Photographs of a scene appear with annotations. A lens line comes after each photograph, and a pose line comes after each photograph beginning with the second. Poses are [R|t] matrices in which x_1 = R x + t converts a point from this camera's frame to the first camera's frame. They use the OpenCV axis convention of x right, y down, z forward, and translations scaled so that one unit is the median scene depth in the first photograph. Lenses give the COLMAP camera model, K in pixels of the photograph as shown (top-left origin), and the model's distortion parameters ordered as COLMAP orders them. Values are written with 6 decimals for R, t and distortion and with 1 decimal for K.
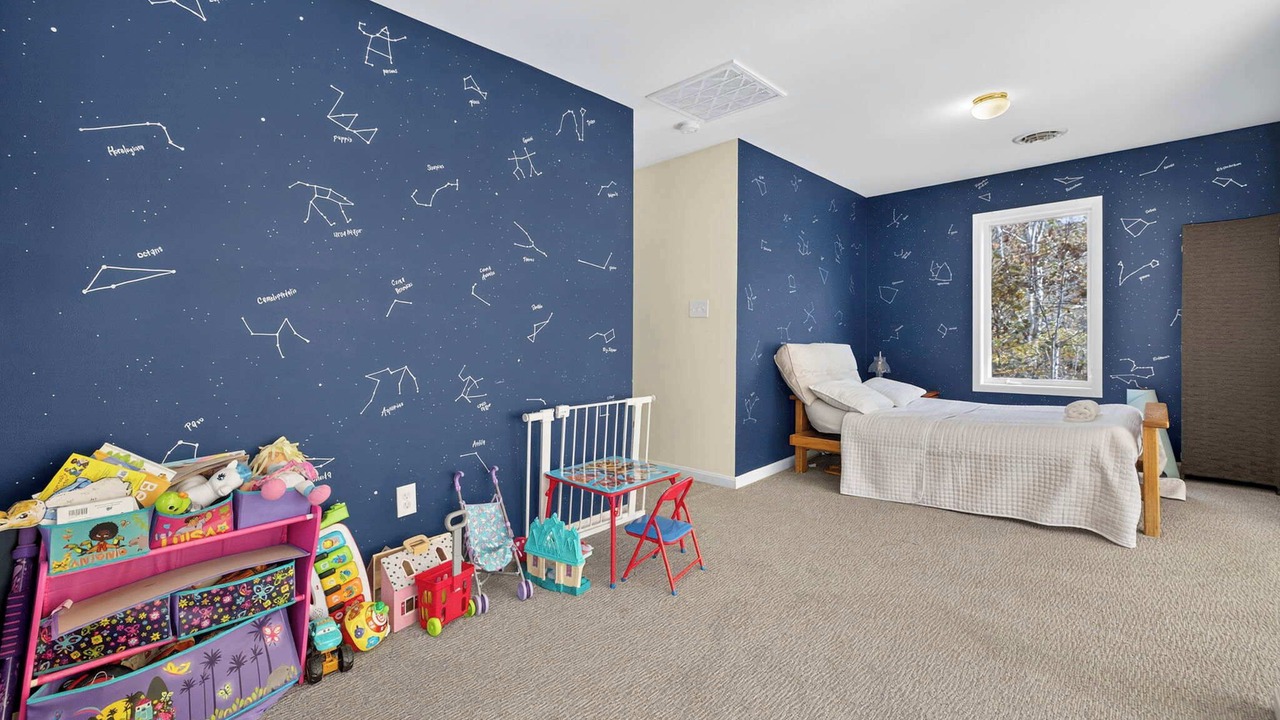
lens RADIAL K [[532.4, 0, 635.6], [0, 532.4, 354.5], [0, 0, 1]] dist [0.002387, 0.000361]
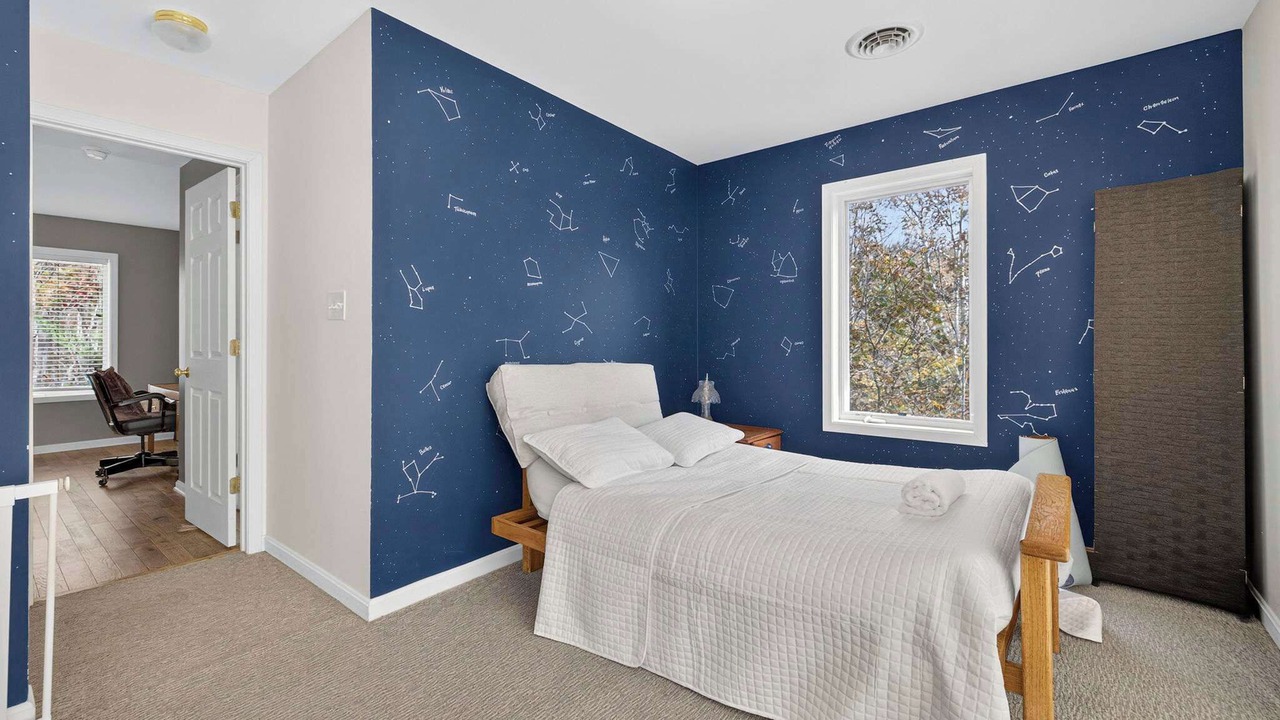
lens RADIAL K [[519.4, 0, 635.8], [0, 519.4, 356.9], [0, 0, 1]] dist [0.006858, -0.000087]
pose [[0.997077, 0.010139, 0.075731, 0.391512], [-0.009151, 0.999869, -0.013384, -0.023283], [-0.075857, 0.012652, 0.997038, 0.382754]]
